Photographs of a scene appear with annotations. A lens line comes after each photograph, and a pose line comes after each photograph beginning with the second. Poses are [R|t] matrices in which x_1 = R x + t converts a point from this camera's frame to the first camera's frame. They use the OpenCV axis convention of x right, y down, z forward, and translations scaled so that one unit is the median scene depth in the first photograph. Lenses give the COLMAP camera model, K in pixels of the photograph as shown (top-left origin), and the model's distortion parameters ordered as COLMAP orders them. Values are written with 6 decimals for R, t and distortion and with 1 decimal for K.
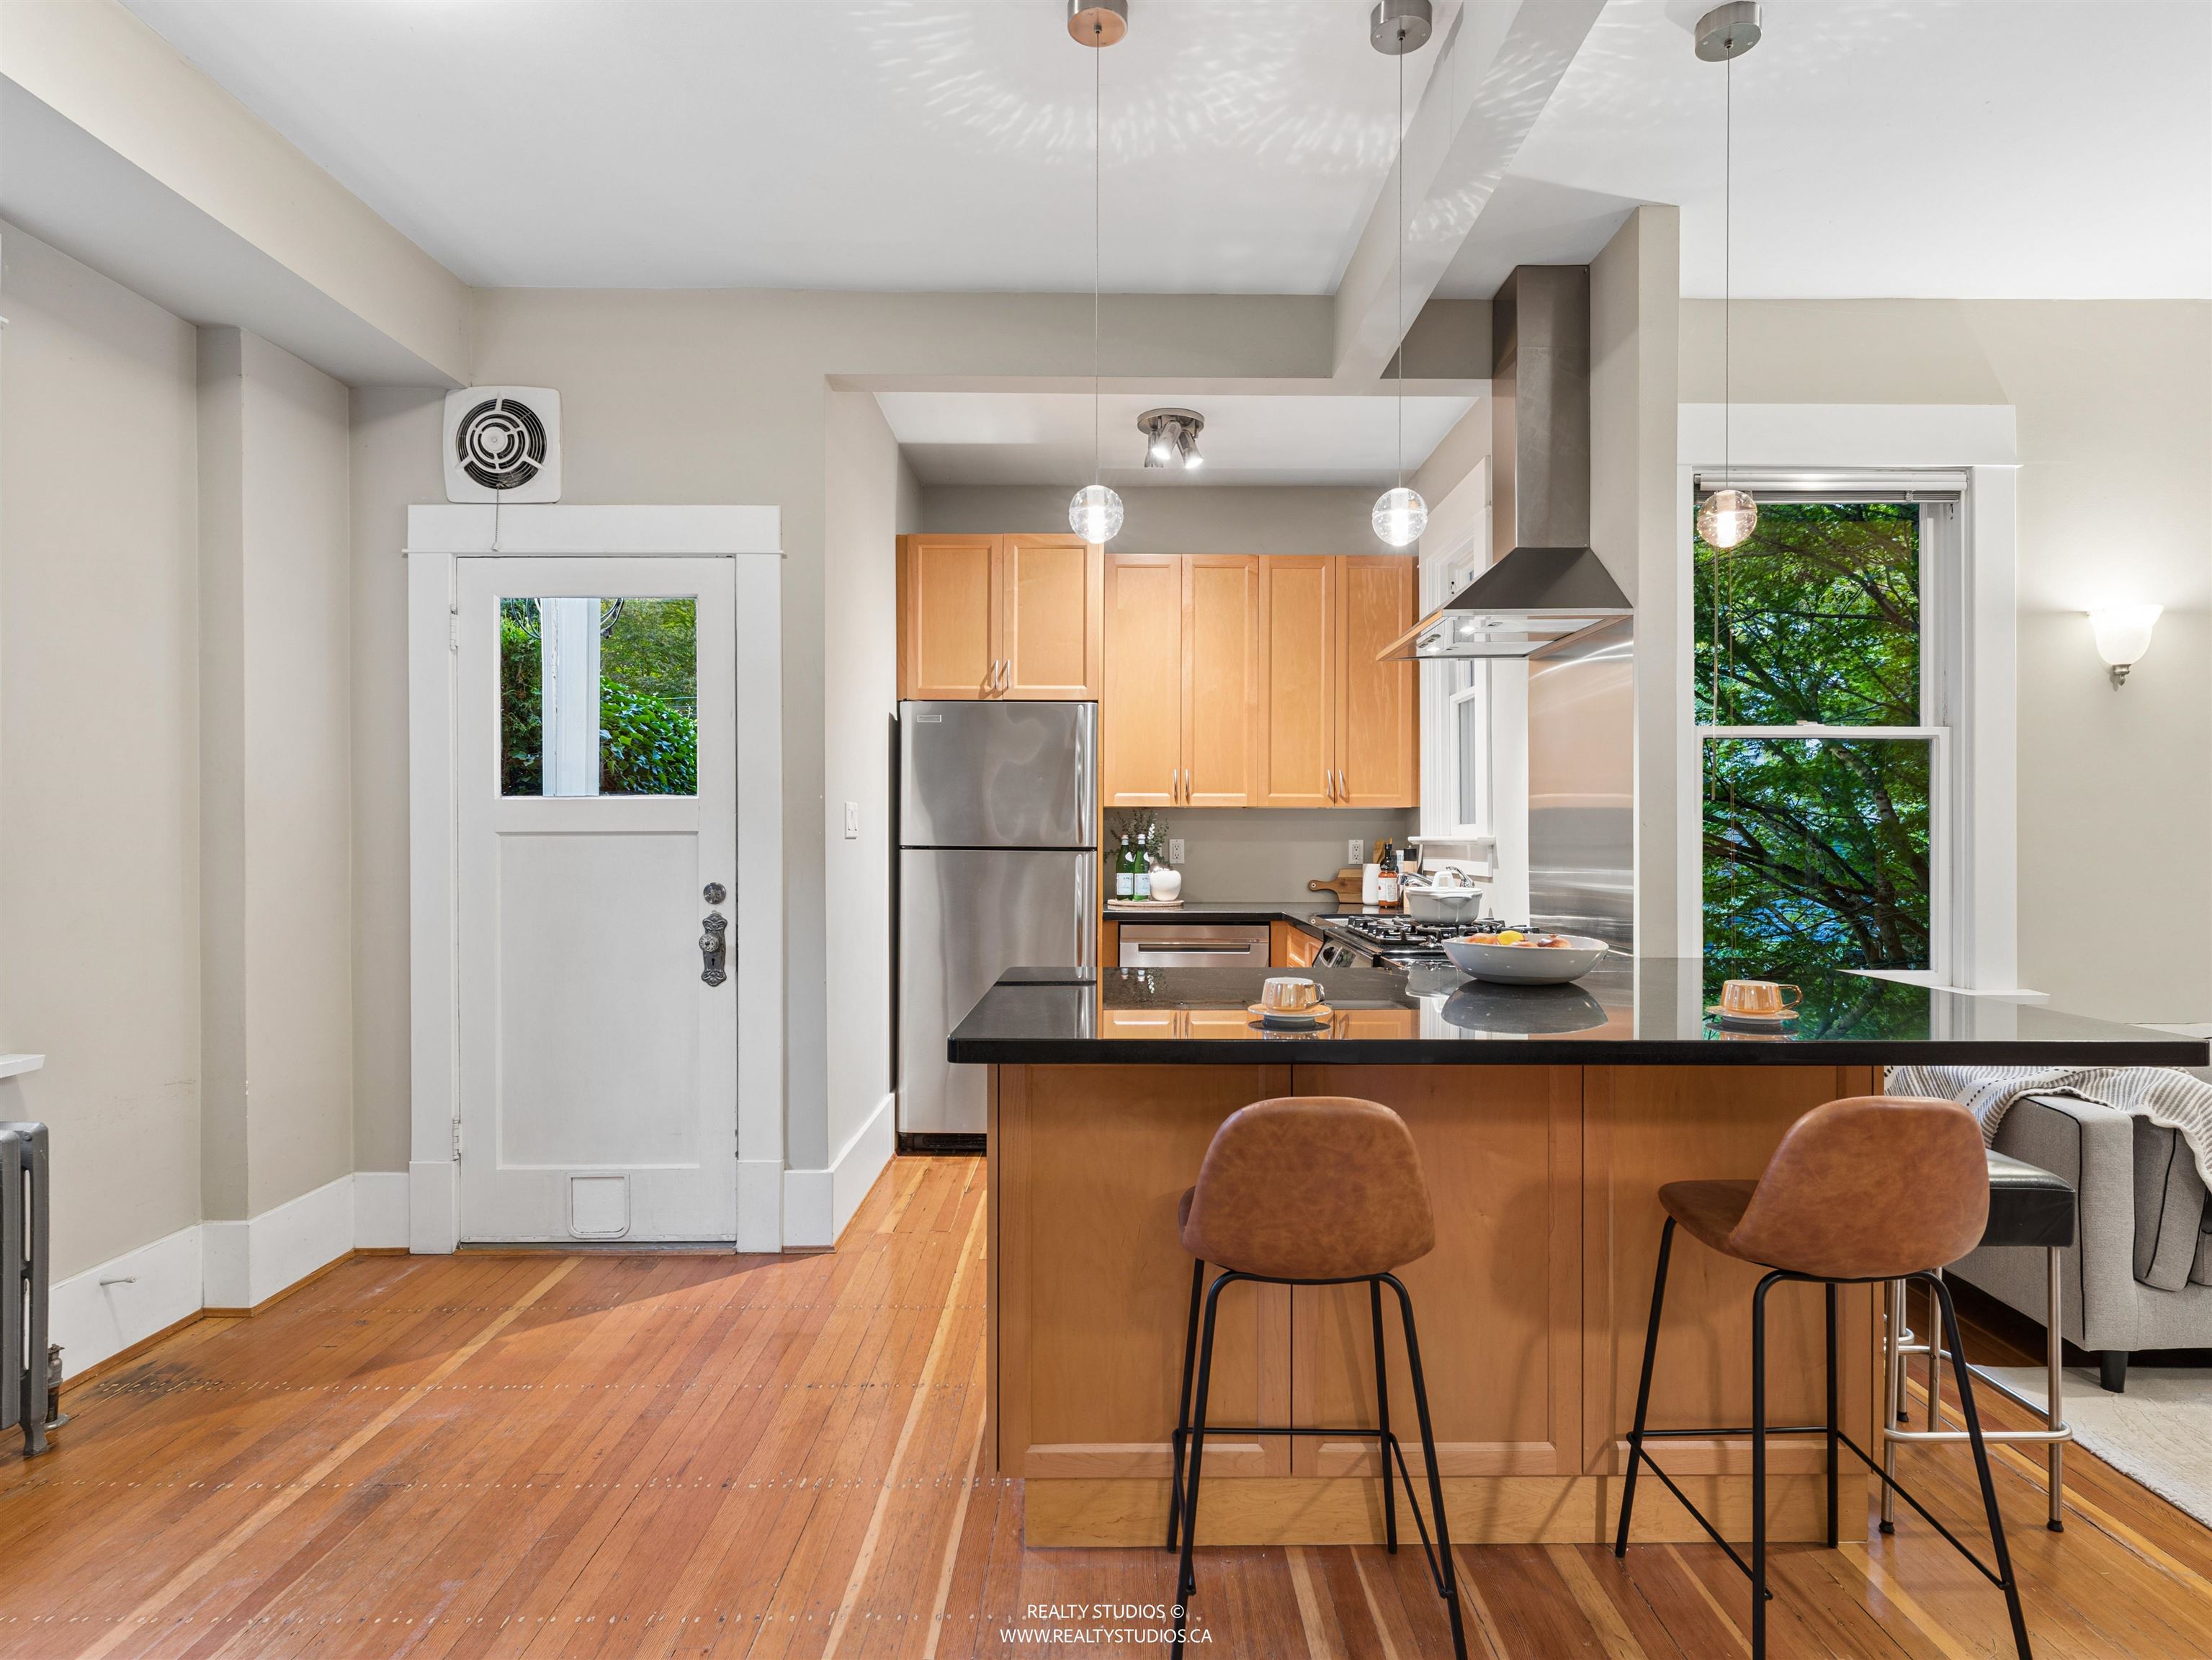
lens RADIAL K [[1184.5, 0, 1136.0], [0, 1184.5, 832.4], [0, 0, 1]] dist [0.004360, -0.001146]
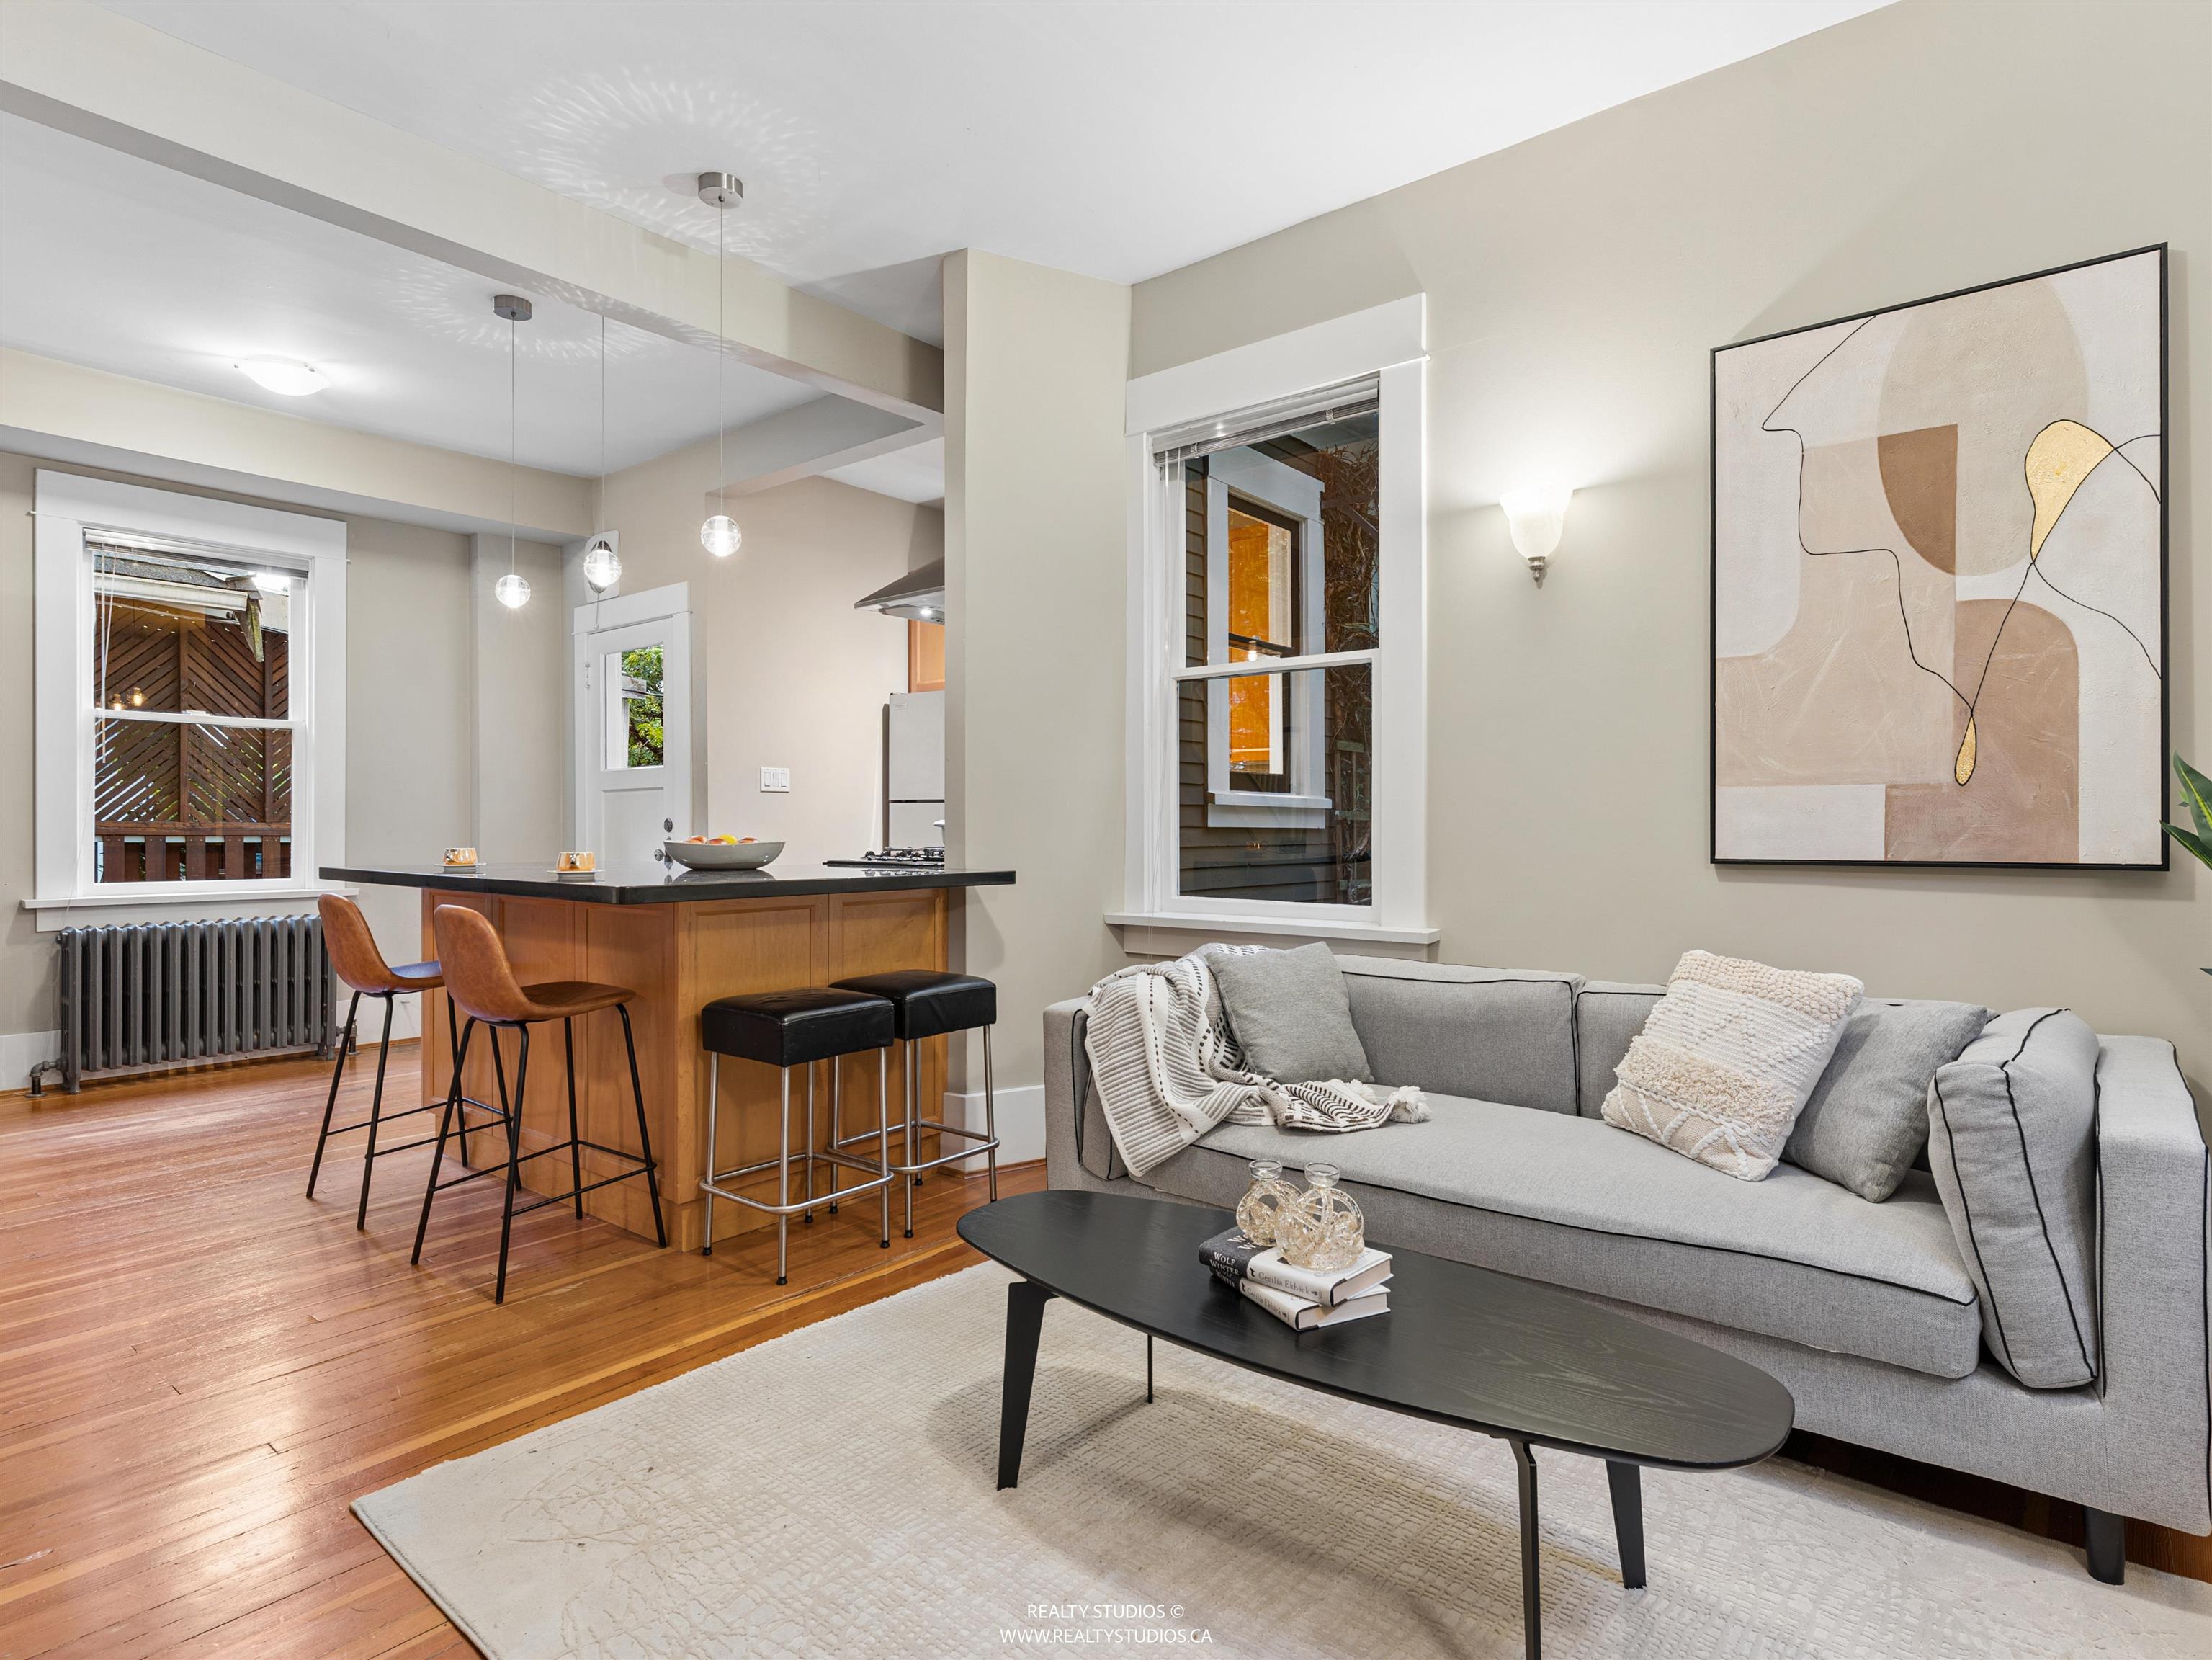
lens RADIAL K [[1184.5, 0, 1117.1], [0, 1184.5, 823.5], [0, 0, 1]] dist [0.004360, -0.001146]
pose [[0.764718, -0.000701, -0.644364, 0.921088], [-0.003762, 0.999978, -0.005553, 0.046442], [0.644354, 0.006671, 0.764698, 0.117998]]
